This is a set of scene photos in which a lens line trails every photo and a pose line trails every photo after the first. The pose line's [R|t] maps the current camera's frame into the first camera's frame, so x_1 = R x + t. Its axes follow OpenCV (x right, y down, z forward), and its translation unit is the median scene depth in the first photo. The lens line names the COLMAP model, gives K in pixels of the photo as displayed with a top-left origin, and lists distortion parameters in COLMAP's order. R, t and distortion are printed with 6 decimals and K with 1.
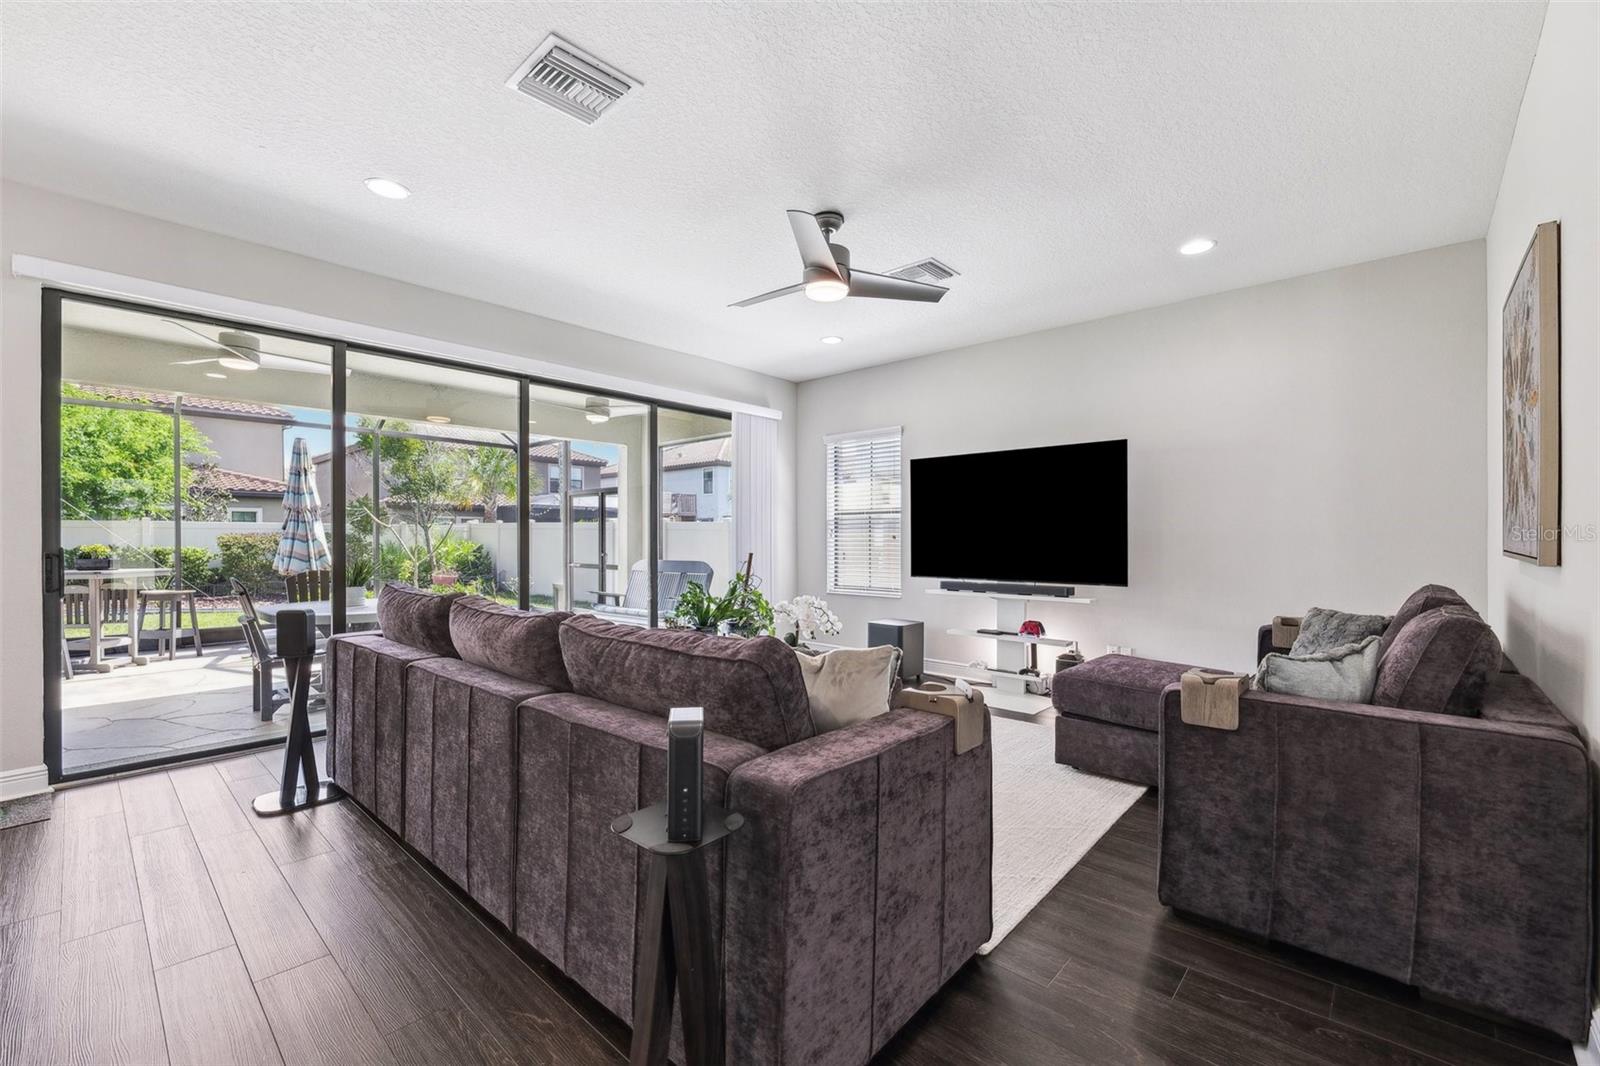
lens RADIAL K [[669.2, 0, 797.2], [0, 669.2, 541.7], [0, 0, 1]] dist [-0.001930, 0.000488]
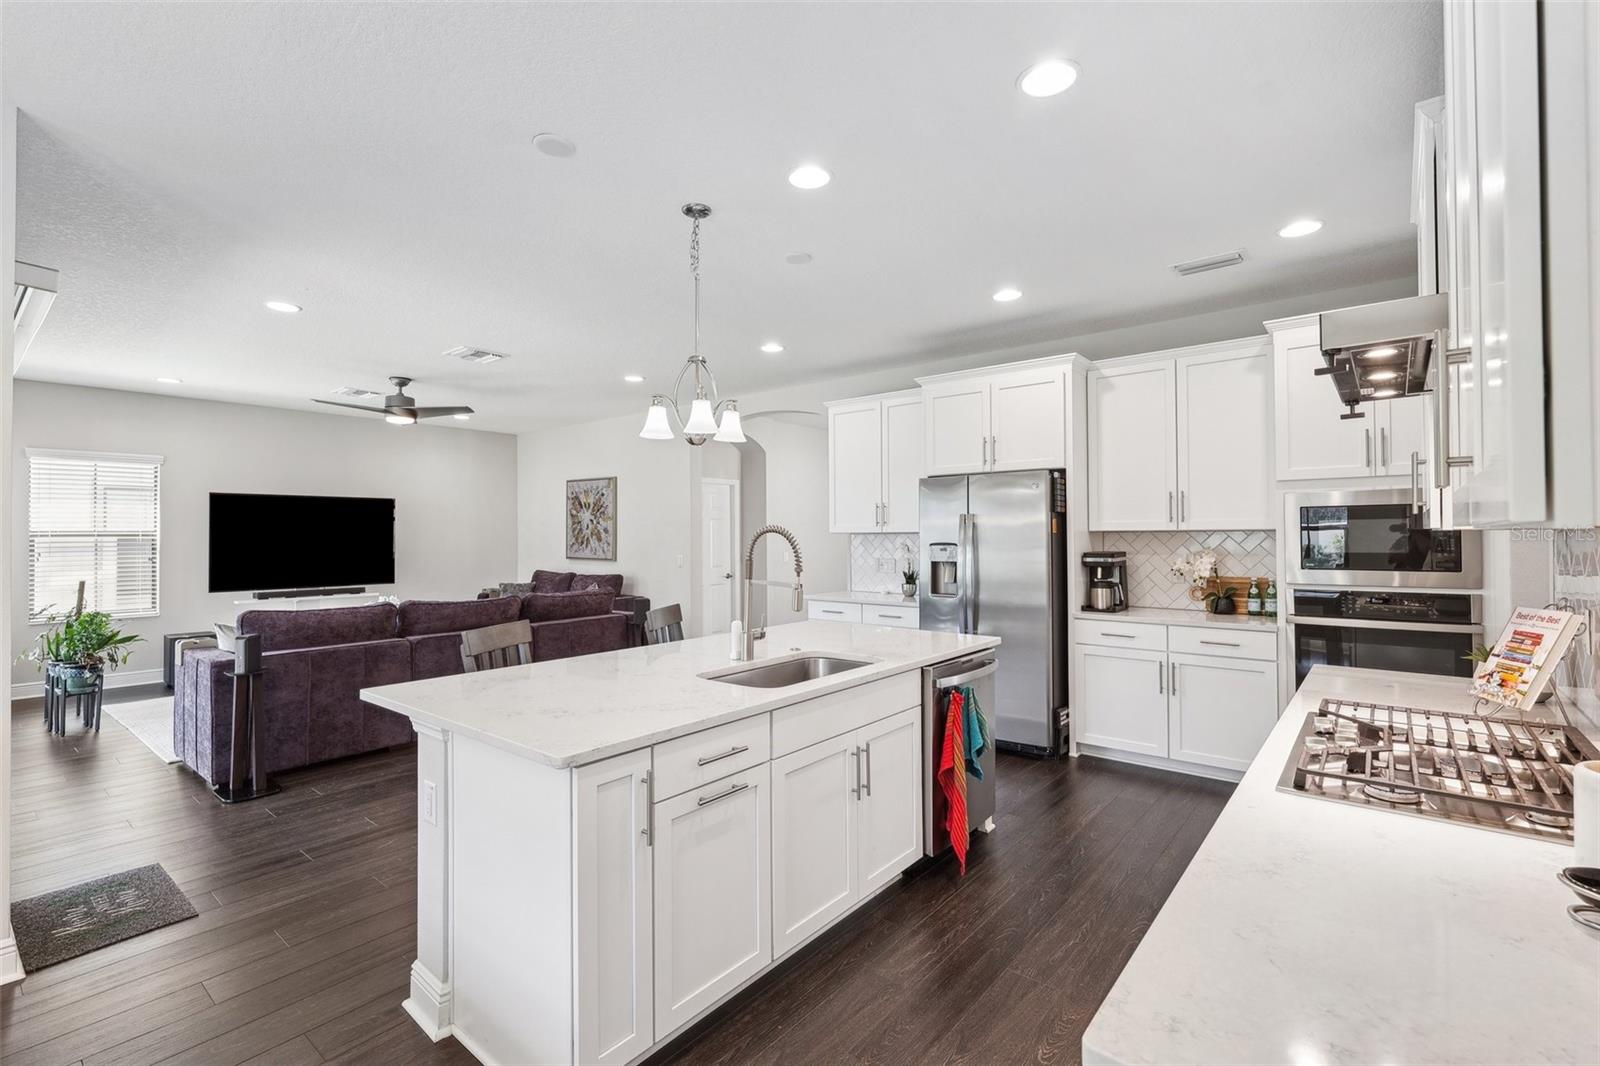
lens RADIAL K [[723.3, 0, 799.4], [0, 723.3, 528.2], [0, 0, 1]] dist [-0.000278, -0.000498]
pose [[-0.052999, 0.009774, 0.998547, -1.000268], [0.009827, 0.999909, -0.009265, -0.033885], [-0.998546, 0.009322, -0.053090, 0.030143]]
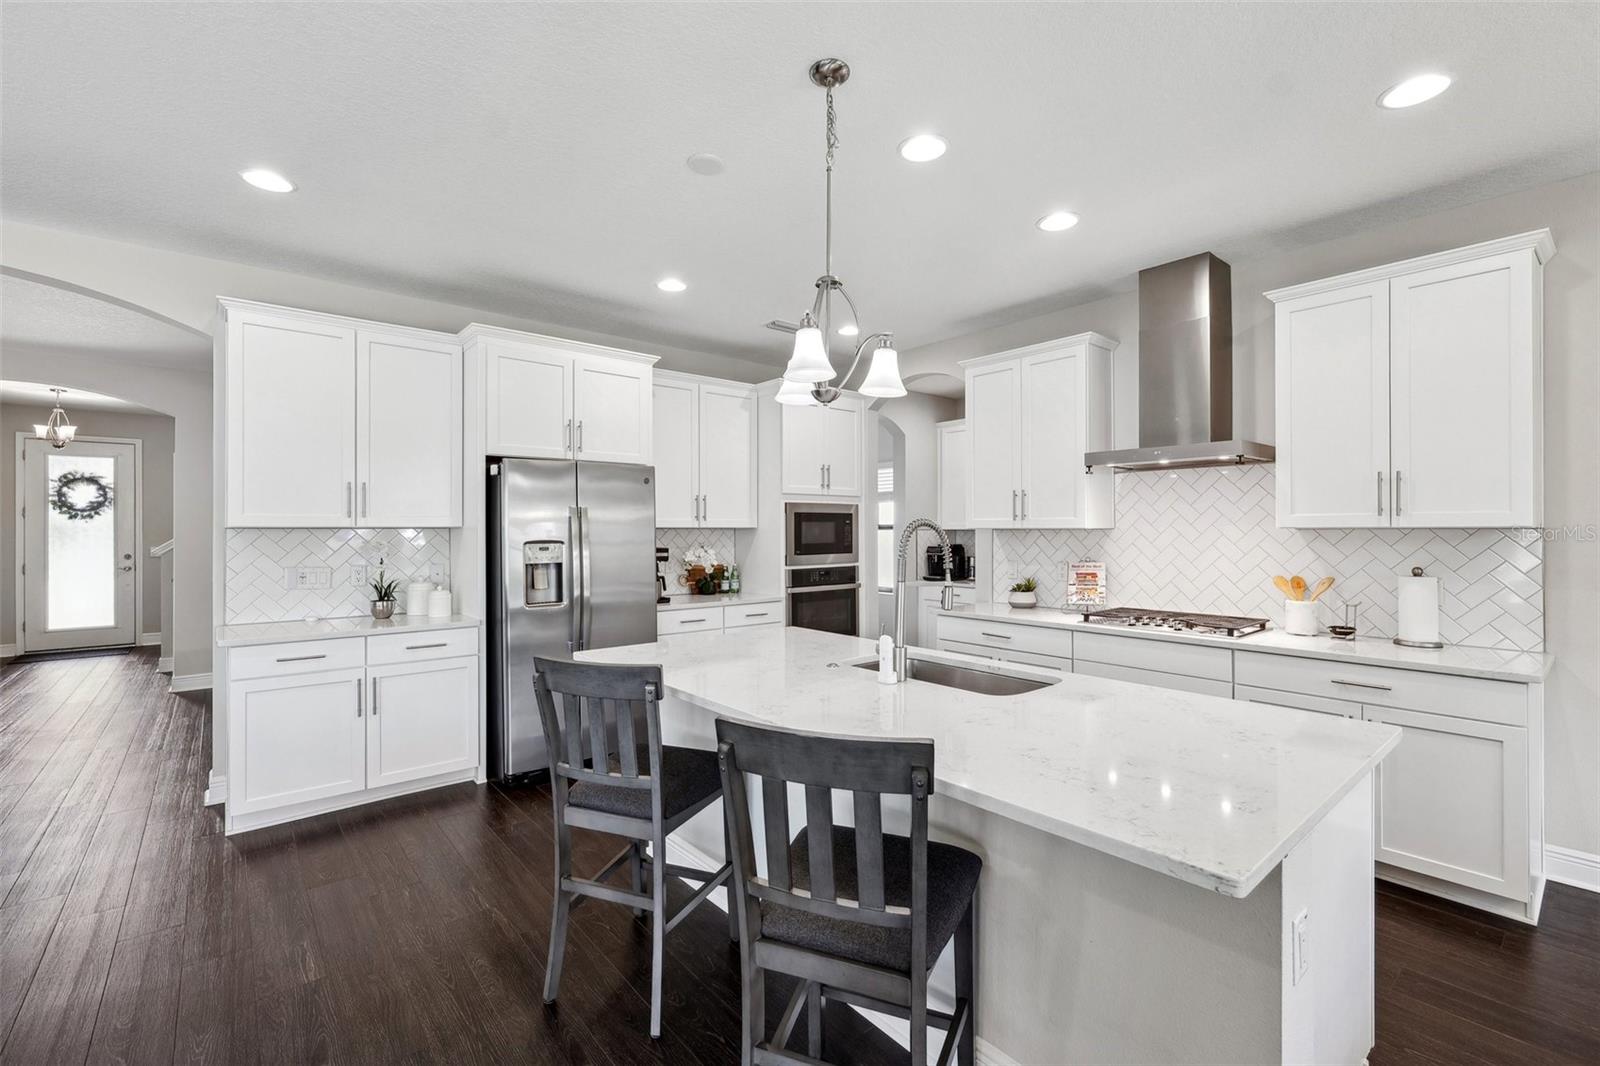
lens RADIAL K [[690.7, 0, 796.3], [0, 690.7, 527.5], [0, 0, 1]] dist [-0.002530, 0.000182]
pose [[-0.991697, 0.002118, 0.128581, -0.542451], [0.002148, 0.999998, 0.000094, -0.034834], [-0.128581, 0.000369, -0.991699, 0.399158]]
